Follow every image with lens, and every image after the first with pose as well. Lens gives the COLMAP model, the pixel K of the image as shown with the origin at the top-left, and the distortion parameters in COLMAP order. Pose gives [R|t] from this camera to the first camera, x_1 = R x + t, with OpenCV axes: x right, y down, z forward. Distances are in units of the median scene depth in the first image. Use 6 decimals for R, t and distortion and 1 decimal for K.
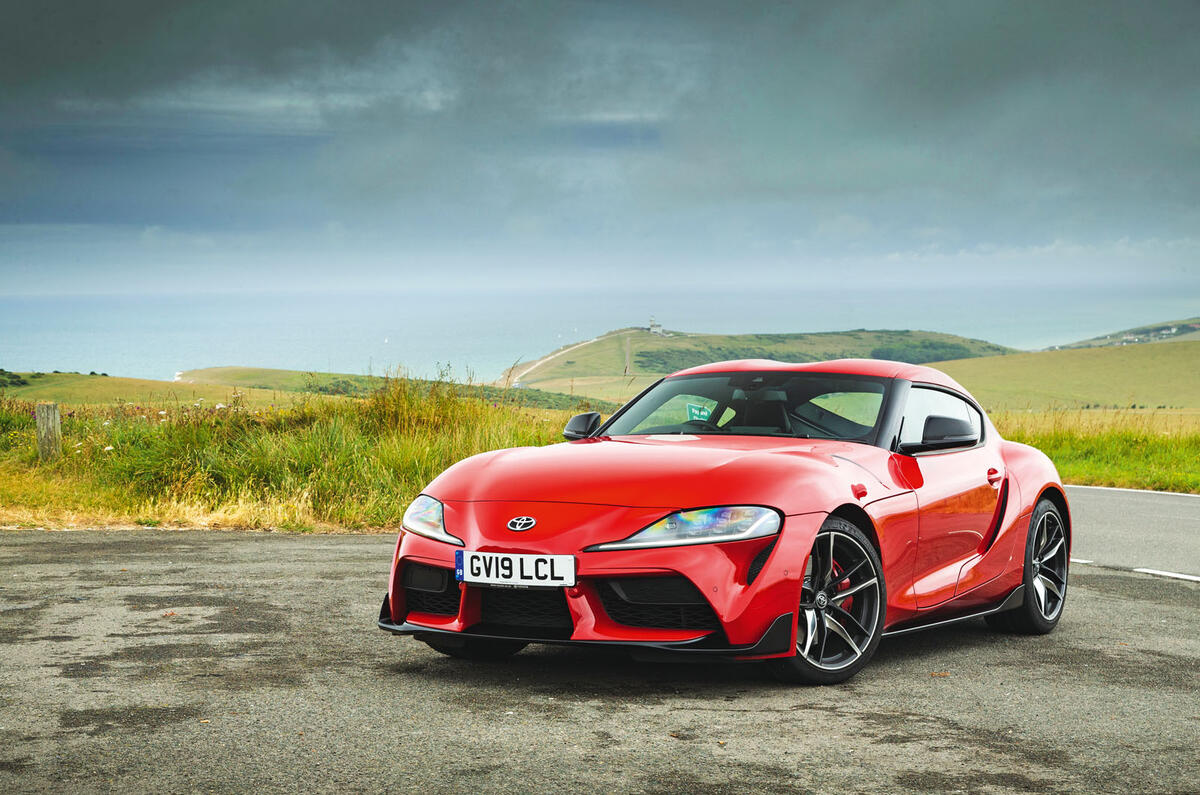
lens RADIAL K [[2124.7, 0, 602.0], [0, 2124.7, 396.6], [0, 0, 1]] dist [0.082414, 0.000000]
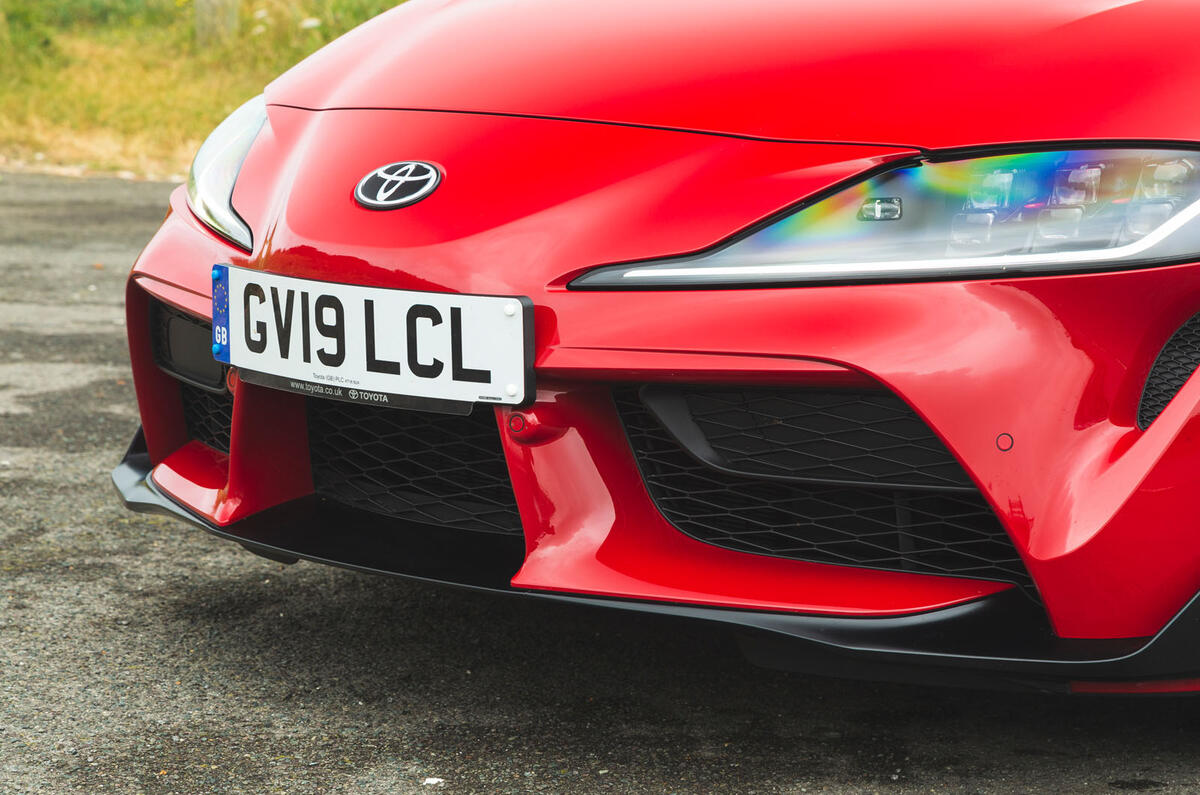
lens RADIAL K [[3468.8, 0, 599.0], [0, 3468.8, 396.2], [0, 0, 1]] dist [-0.032411, 0.000000]
pose [[0.967654, 0.048202, -0.247633, 0.110798], [-0.018710, 0.992586, 0.120096, 0.030353], [0.251586, -0.111578, 0.961382, 0.535722]]
